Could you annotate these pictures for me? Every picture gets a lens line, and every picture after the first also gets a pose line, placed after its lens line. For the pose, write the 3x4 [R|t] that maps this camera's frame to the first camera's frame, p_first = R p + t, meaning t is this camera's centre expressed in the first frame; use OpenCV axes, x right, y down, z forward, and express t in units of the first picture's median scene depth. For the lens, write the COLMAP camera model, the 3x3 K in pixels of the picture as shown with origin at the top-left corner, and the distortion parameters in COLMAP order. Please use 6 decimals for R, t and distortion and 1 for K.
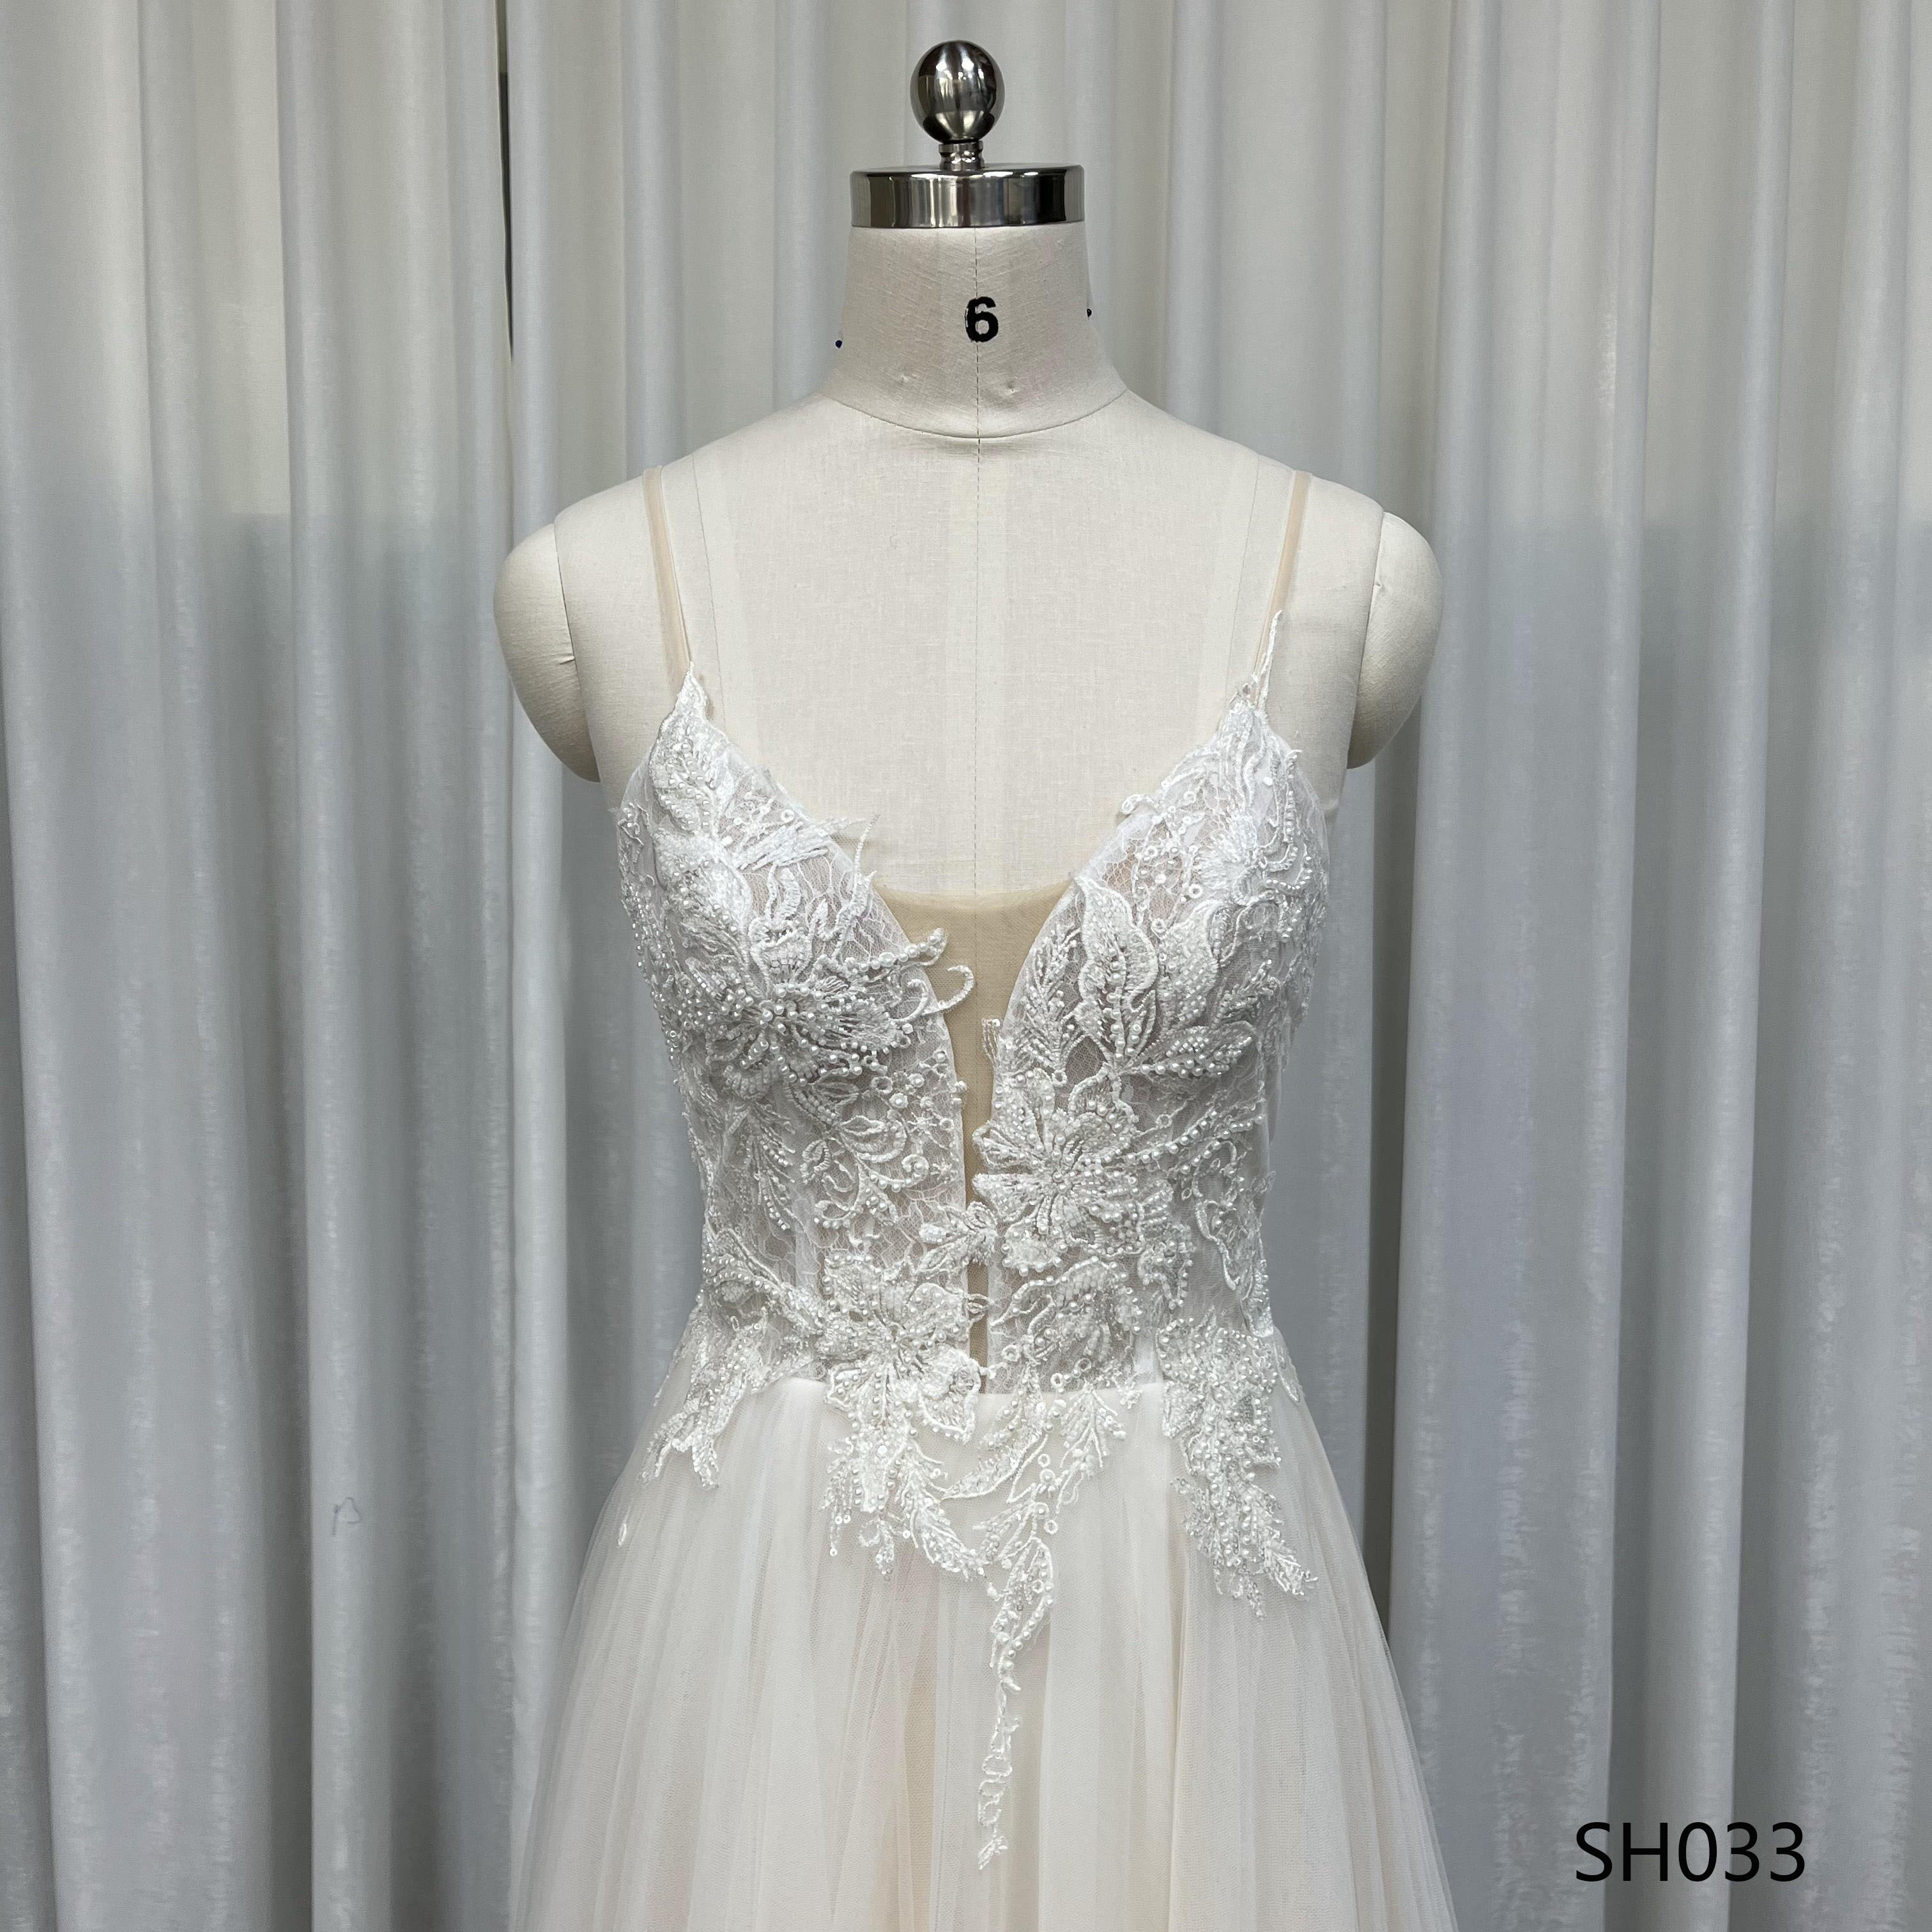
lens RADIAL K [[1928.7, 0, 983.9], [0, 1928.7, 940.1], [0, 0, 1]] dist [0.021570, 0.000000]
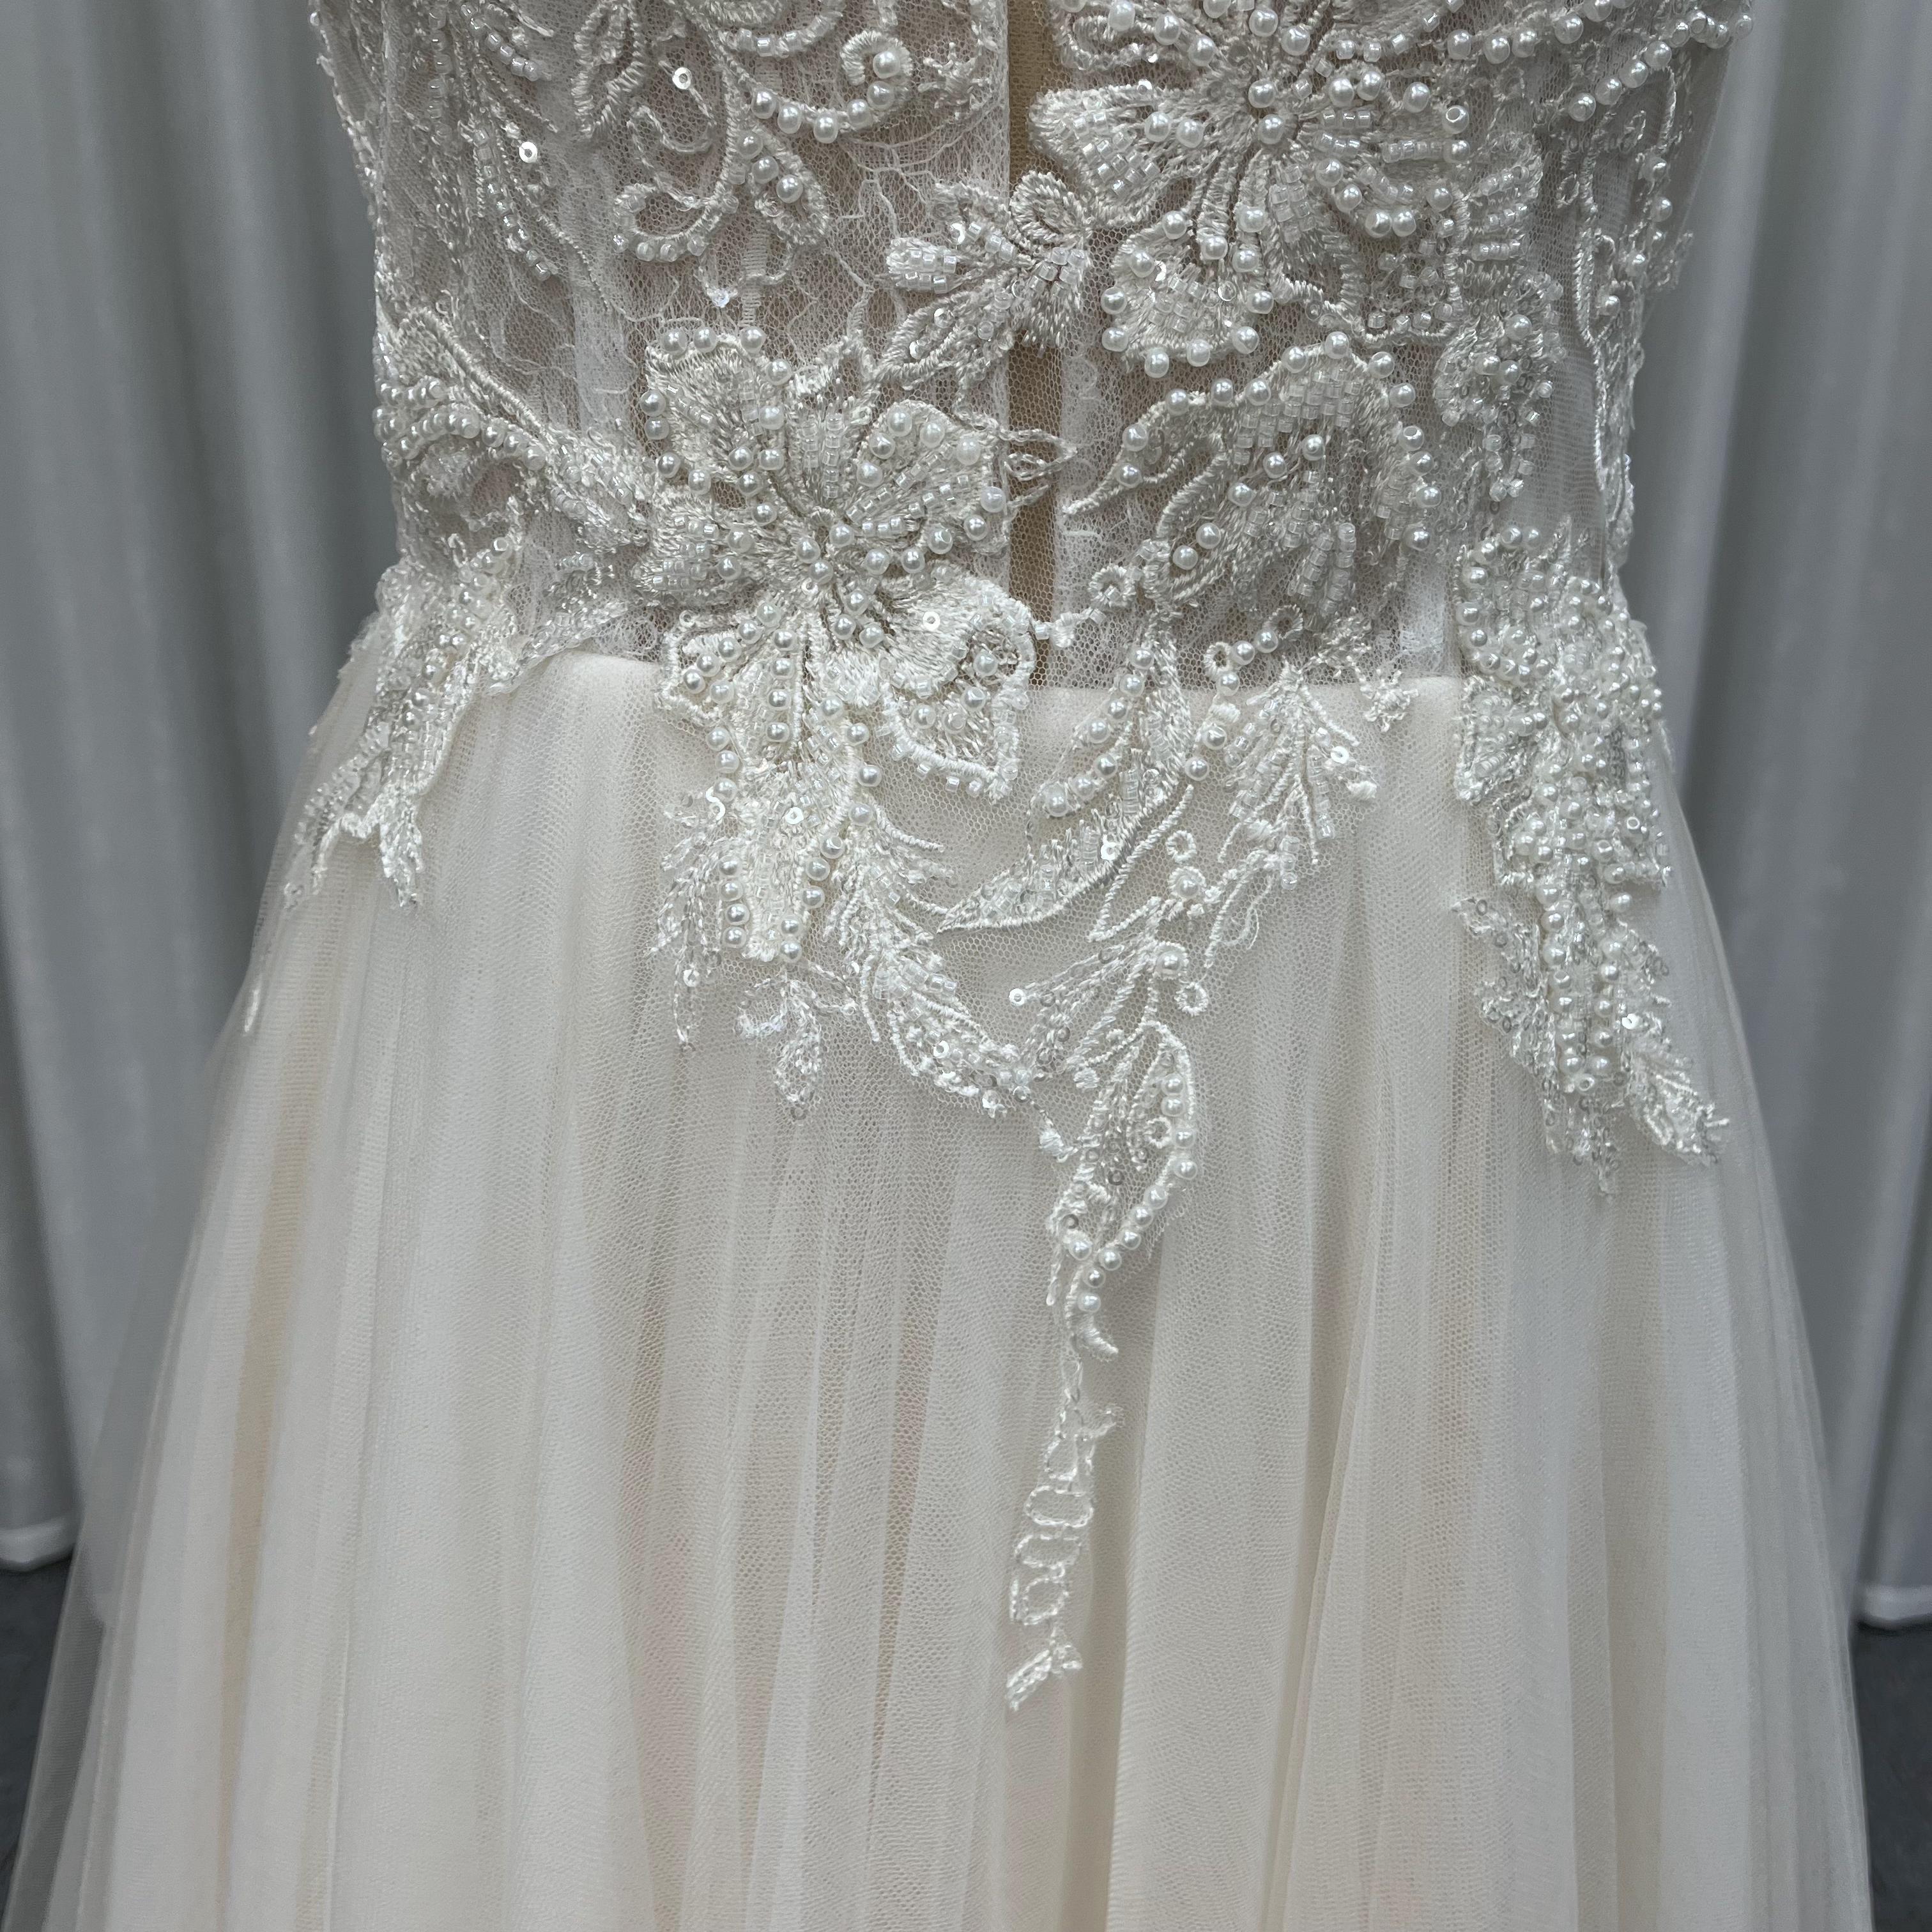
lens RADIAL K [[1928.7, 0, 967.5], [0, 1928.7, 956.7], [0, 0, 1]] dist [0.021570, 0.000000]
pose [[0.999729, 0.013361, 0.019043, -0.022665], [-0.017673, 0.968527, 0.248280, 0.189033], [-0.015127, -0.248550, 0.968501, 0.589047]]
